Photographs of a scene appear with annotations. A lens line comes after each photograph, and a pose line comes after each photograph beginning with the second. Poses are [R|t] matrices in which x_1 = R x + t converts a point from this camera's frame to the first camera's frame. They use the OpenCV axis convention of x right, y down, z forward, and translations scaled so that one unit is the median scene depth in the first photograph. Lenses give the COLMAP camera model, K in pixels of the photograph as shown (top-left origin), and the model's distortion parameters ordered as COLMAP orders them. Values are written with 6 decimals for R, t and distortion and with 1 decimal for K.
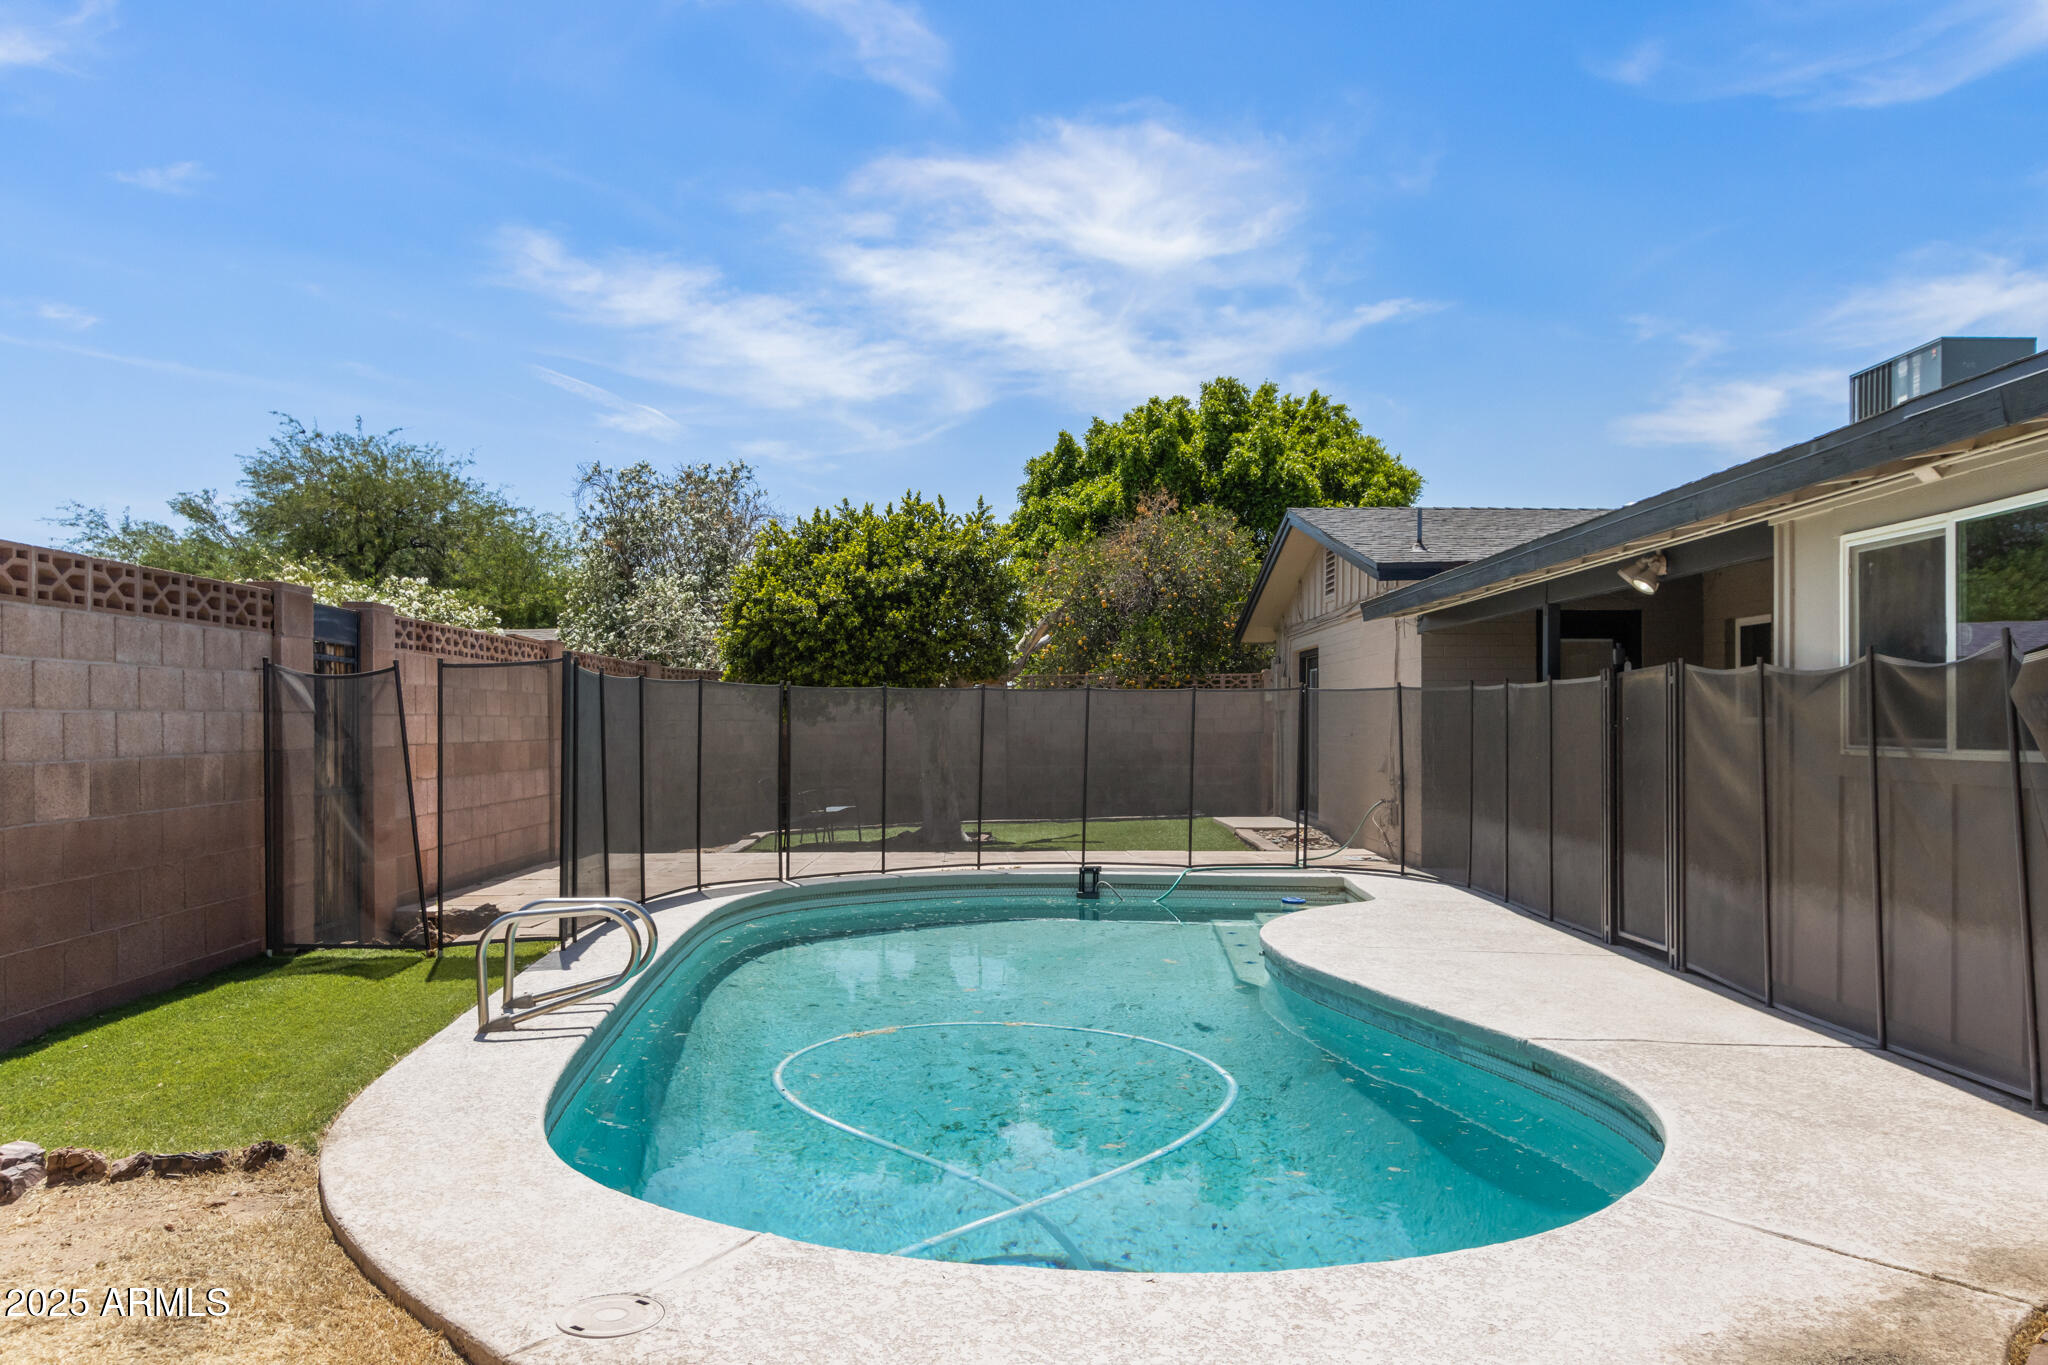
lens RADIAL K [[1561.6, 0, 1014.3], [0, 1561.6, 684.5], [0, 0, 1]] dist [-0.003248, 0.006970]
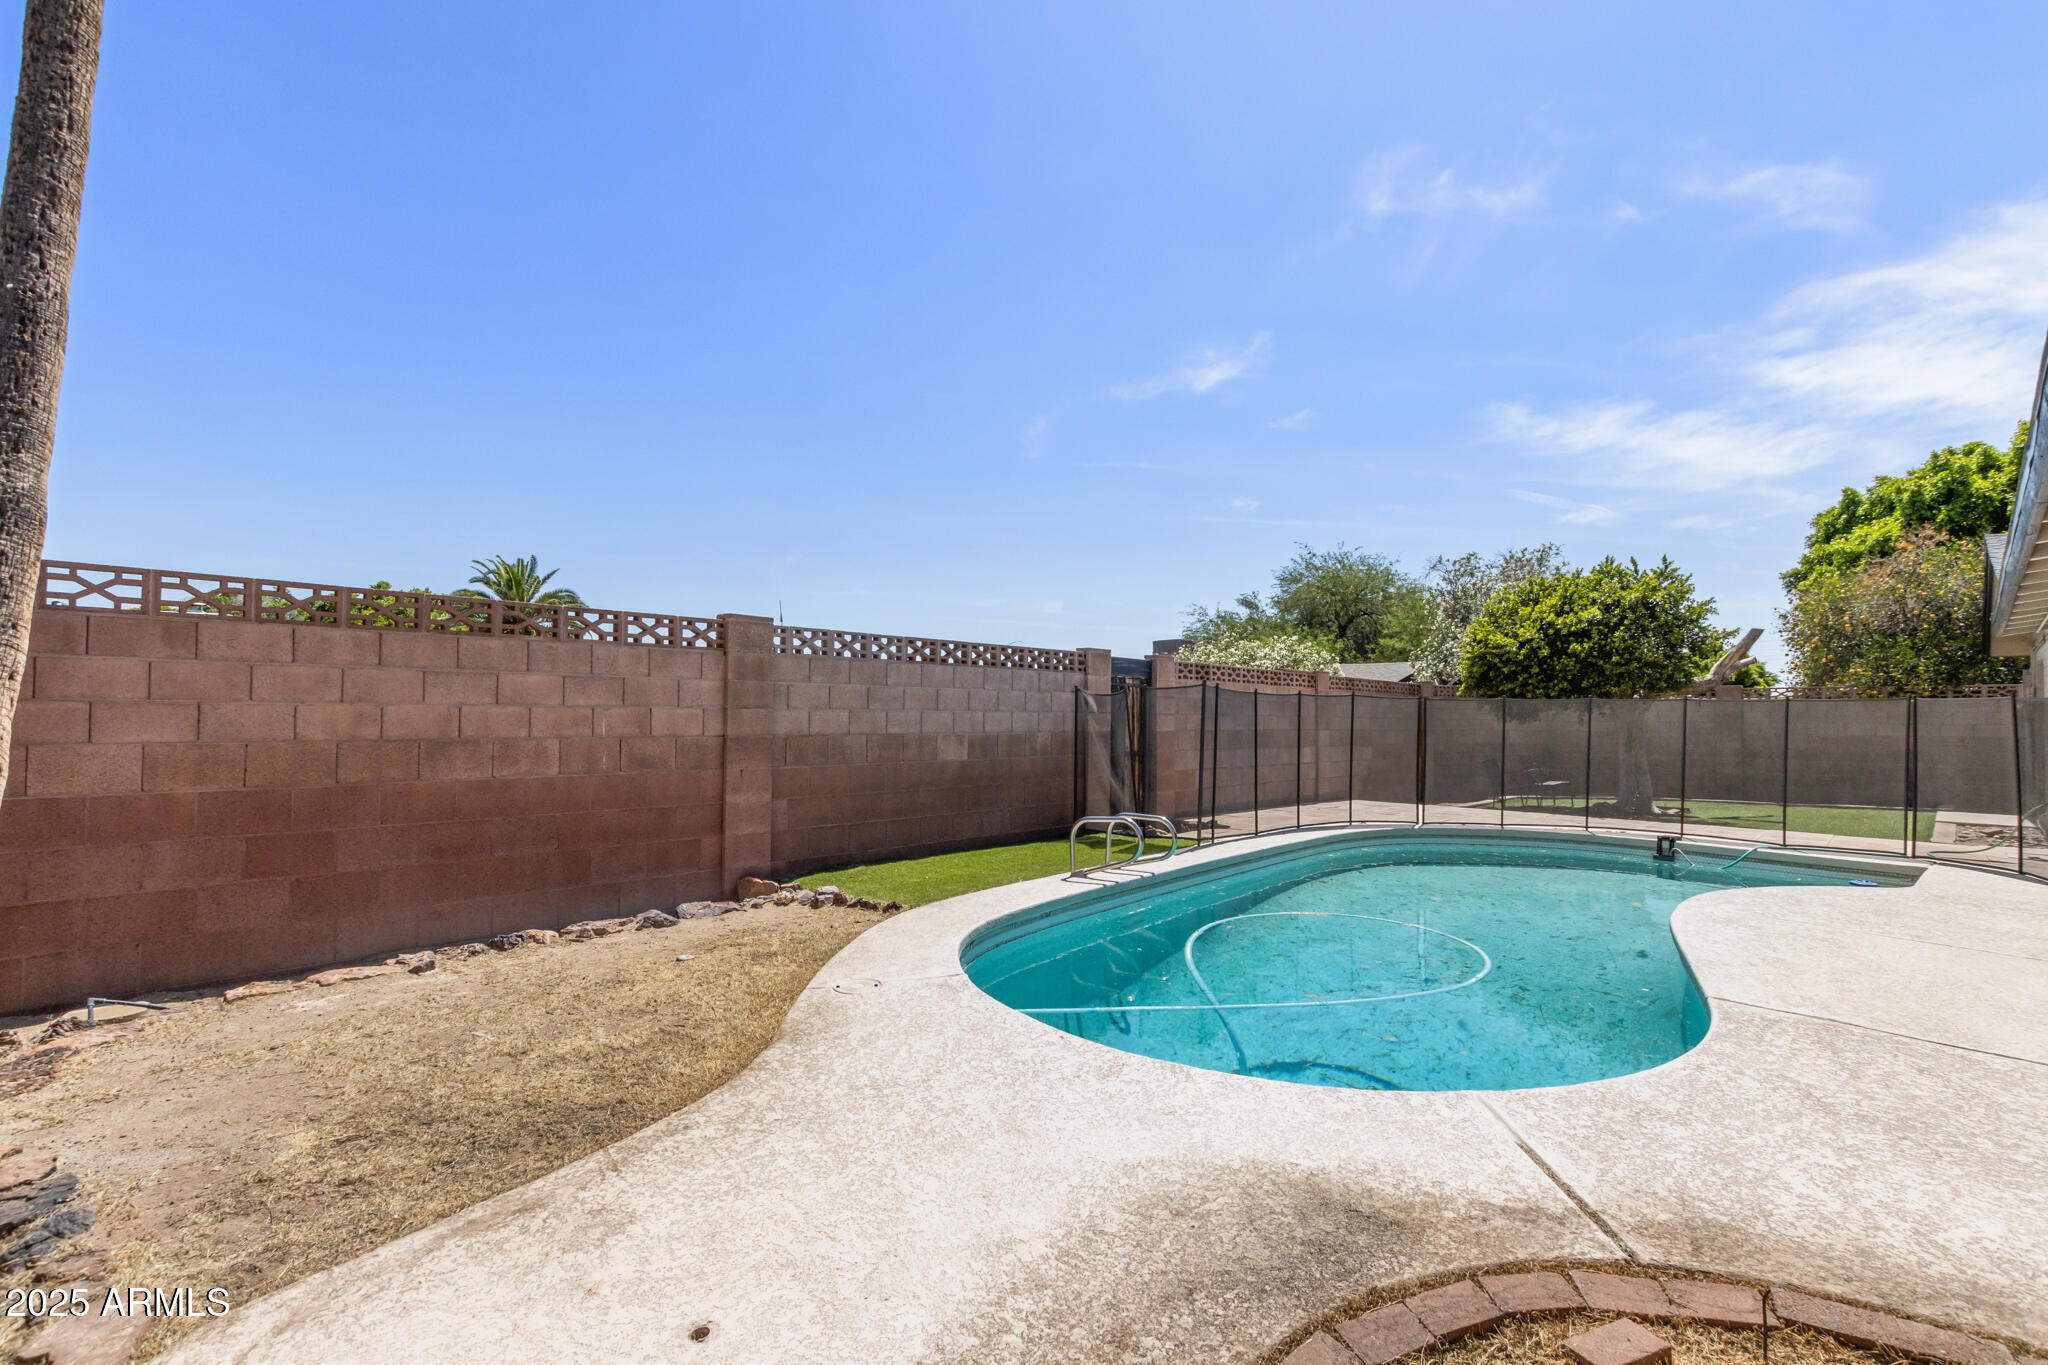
lens RADIAL K [[947.2, 0, 1025.4], [0, 947.2, 635.8], [0, 0, 1]] dist [0.005800, -0.002581]
pose [[0.700986, -0.050720, -0.711369, 0.166358], [0.005607, 0.997829, -0.065619, -0.000709], [0.713153, 0.042009, 0.699748, 0.038609]]
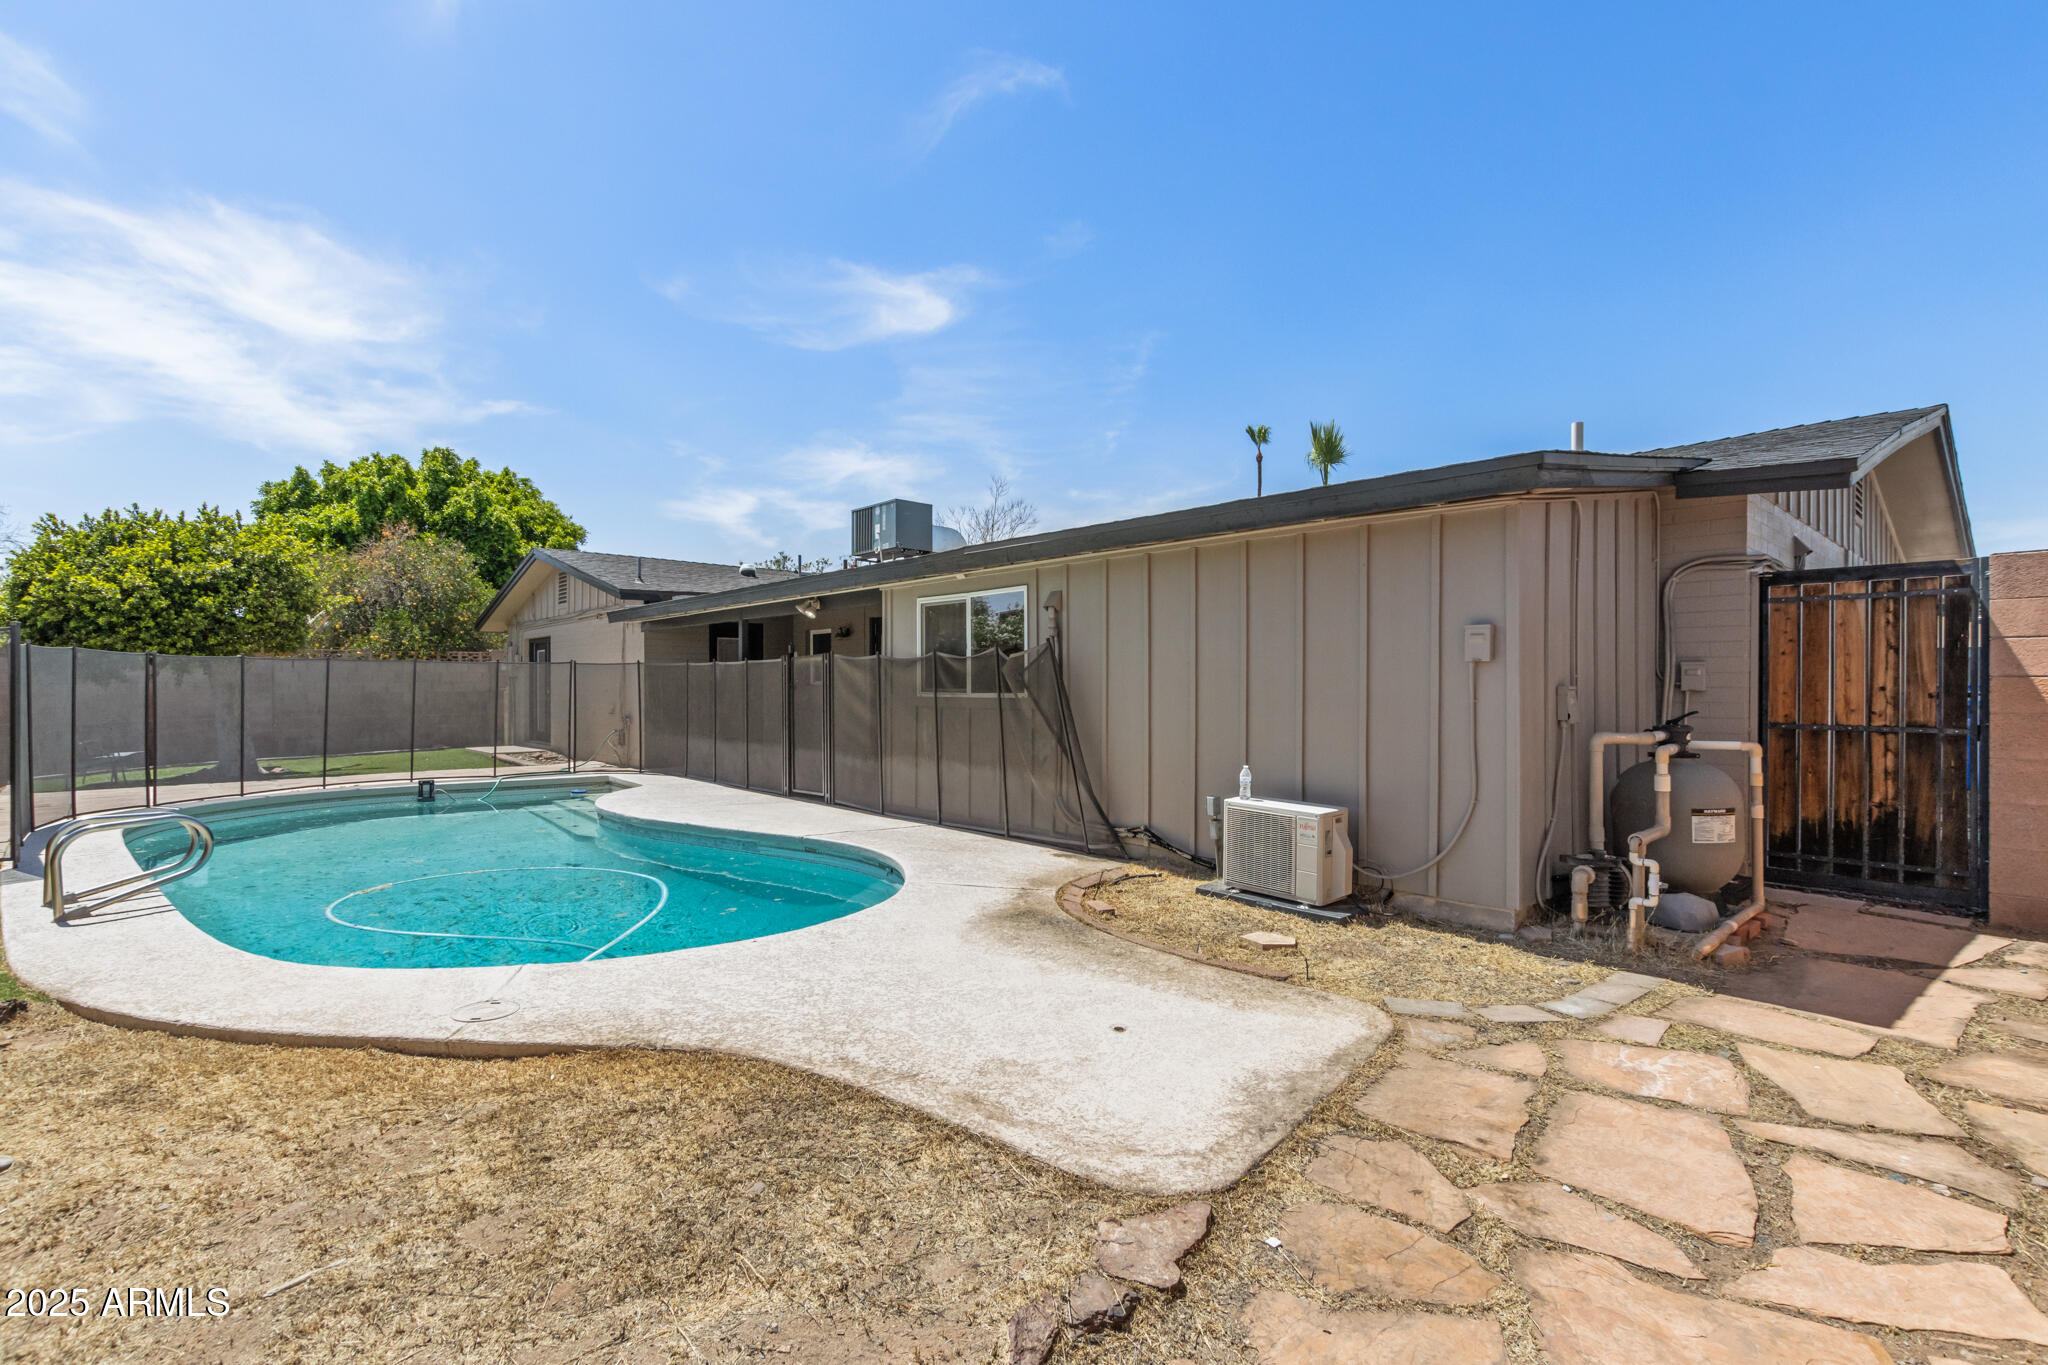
lens RADIAL K [[947.2, 0, 1041.0], [0, 947.2, 667.8], [0, 0, 1]] dist [0.005800, -0.002581]
pose [[0.727658, 0.012243, 0.685831, -0.099587], [-0.015871, 0.999874, -0.001010, 0.000814], [-0.685756, -0.010150, 0.727760, -0.039108]]
